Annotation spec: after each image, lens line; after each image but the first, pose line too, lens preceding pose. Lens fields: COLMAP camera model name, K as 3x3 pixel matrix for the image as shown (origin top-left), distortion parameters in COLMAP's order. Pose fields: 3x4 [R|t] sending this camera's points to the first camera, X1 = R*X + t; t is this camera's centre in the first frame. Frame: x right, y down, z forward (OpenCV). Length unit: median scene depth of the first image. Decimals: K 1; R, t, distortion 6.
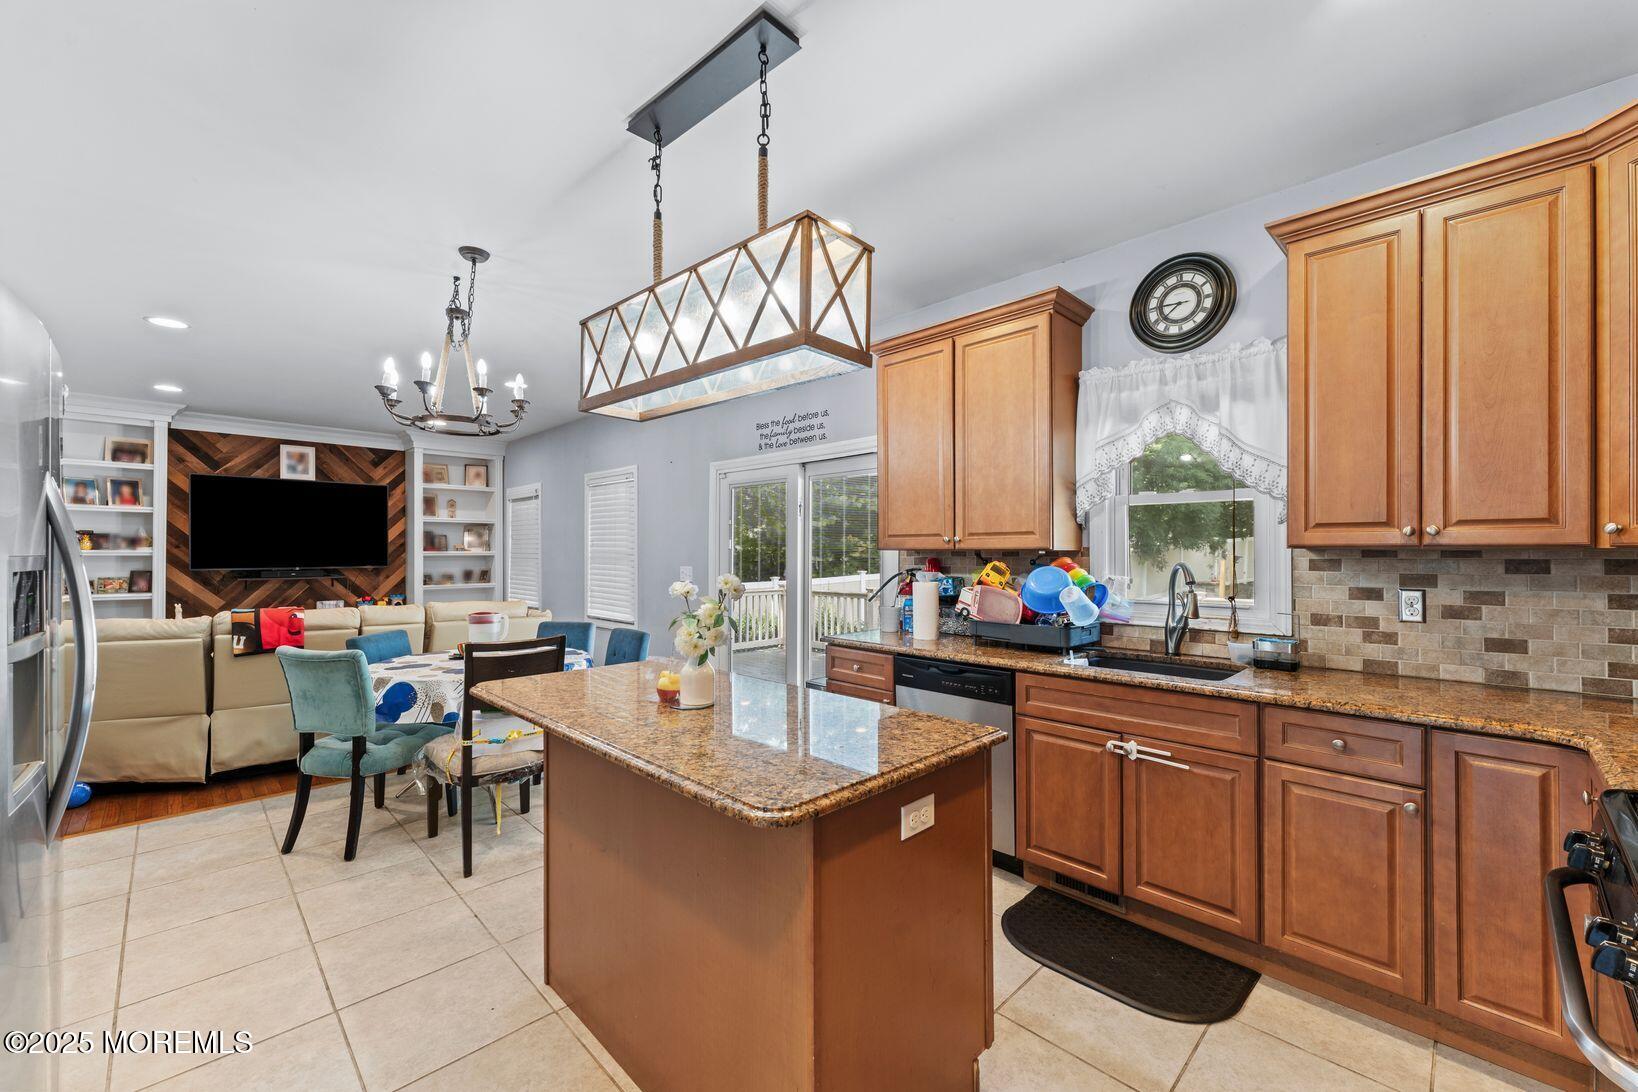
lens RADIAL K [[652.7, 0, 821.2], [0, 652.7, 548.1], [0, 0, 1]] dist [0.000003, -0.000084]
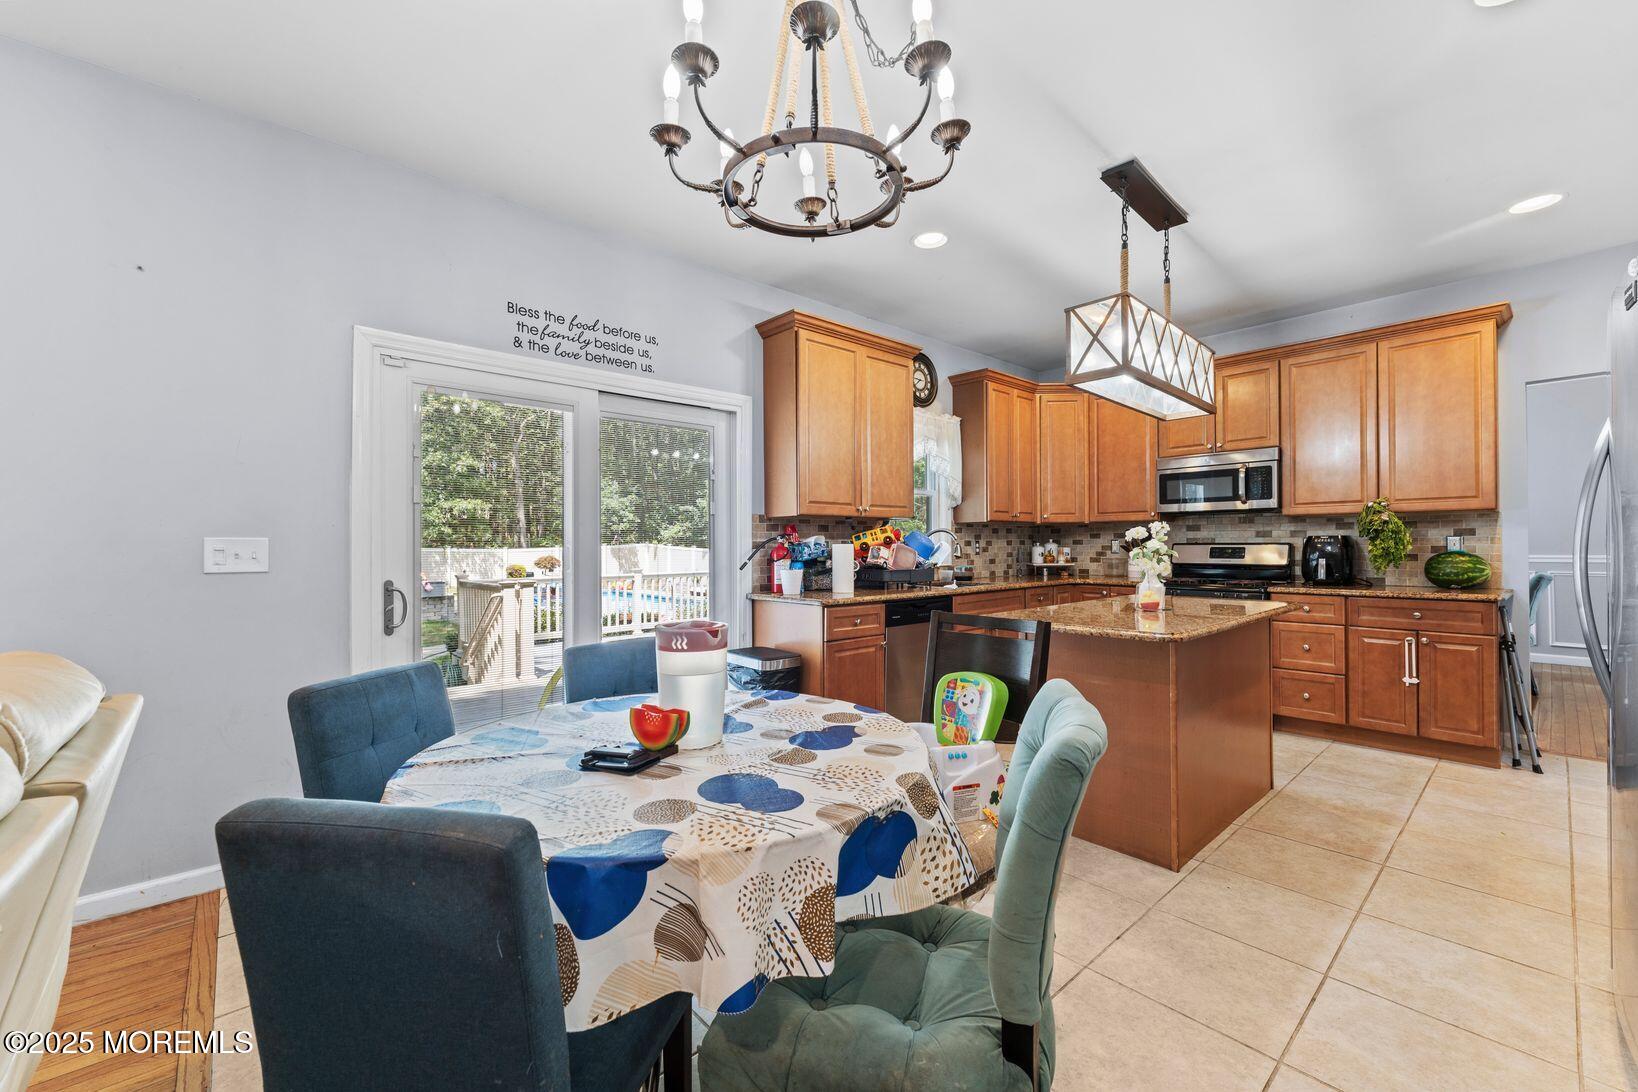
lens RADIAL K [[652.7, 0, 820.1], [0, 652.7, 544.8], [0, 0, 1]] dist [0.000003, -0.000084]
pose [[0.056826, 0.001790, 0.998383, -1.307489], [-0.000158, 0.999998, -0.001784, 0.072755], [-0.998384, -0.000056, 0.056826, 1.270681]]
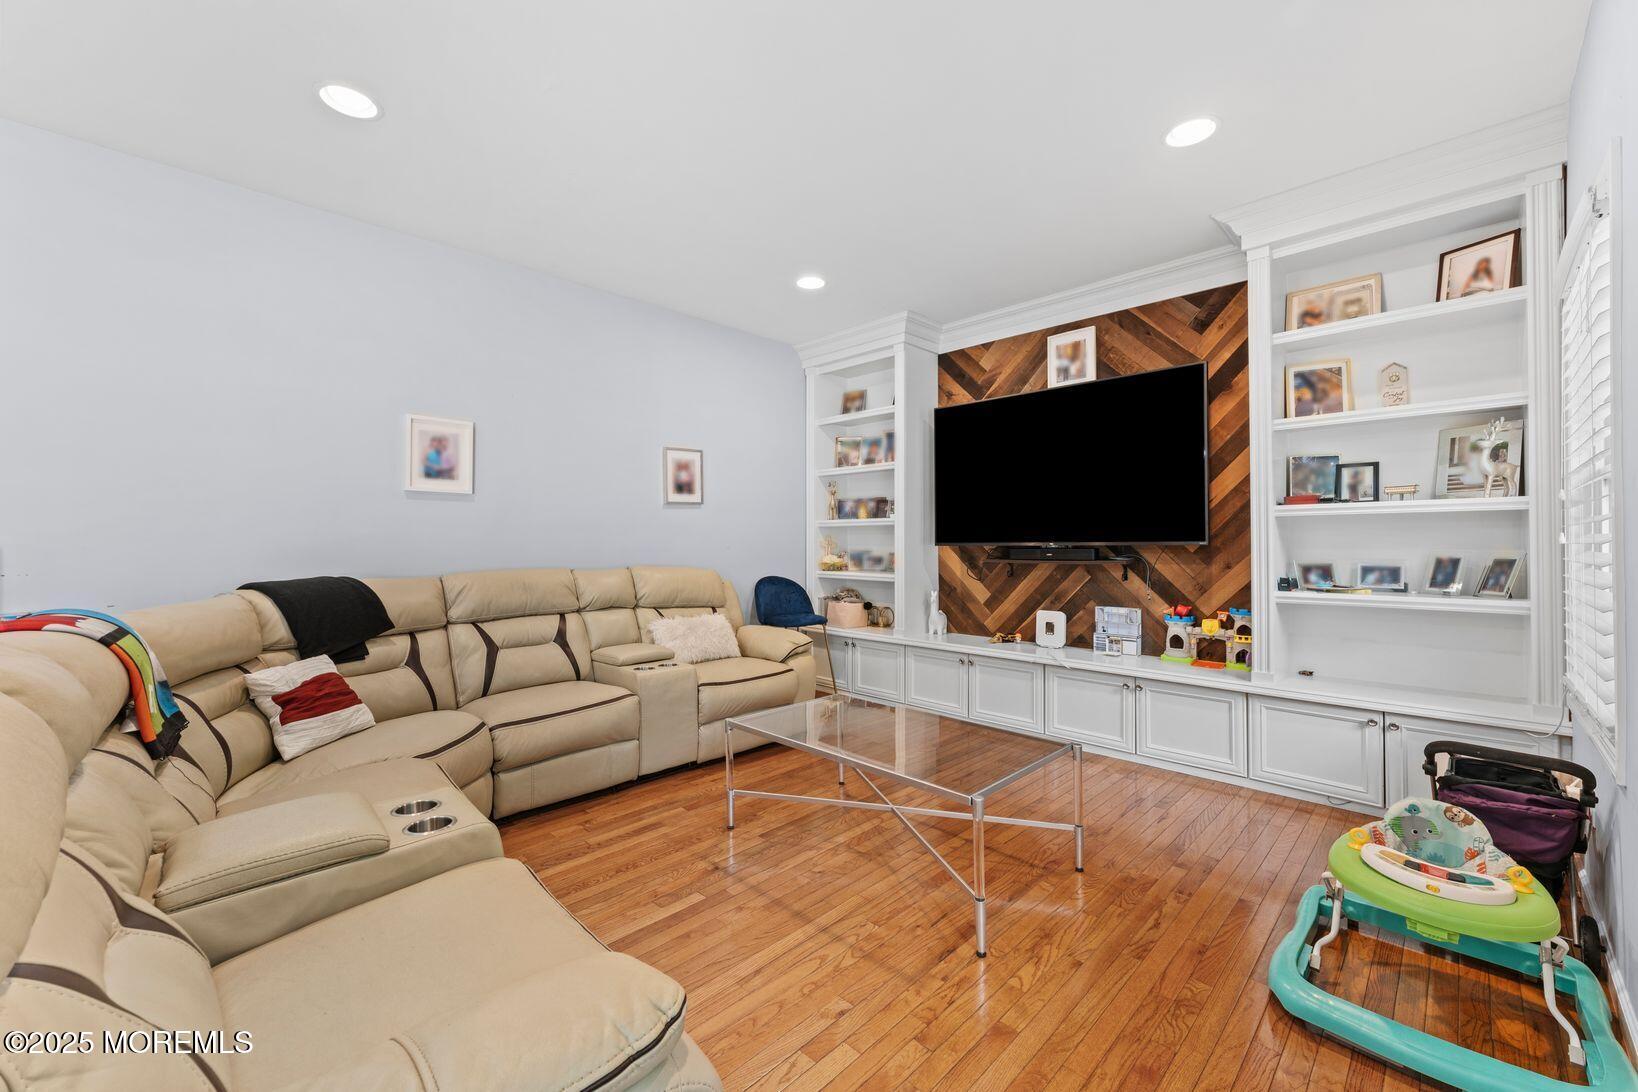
lens RADIAL K [[652.7, 0, 819.5], [0, 652.7, 539.1], [0, 0, 1]] dist [0.000003, -0.000084]
pose [[-0.000177, -0.005834, -0.999983, -0.218864], [0.006813, 0.999960, -0.005835, 0.026346], [0.999977, -0.006814, -0.000137, 0.741024]]
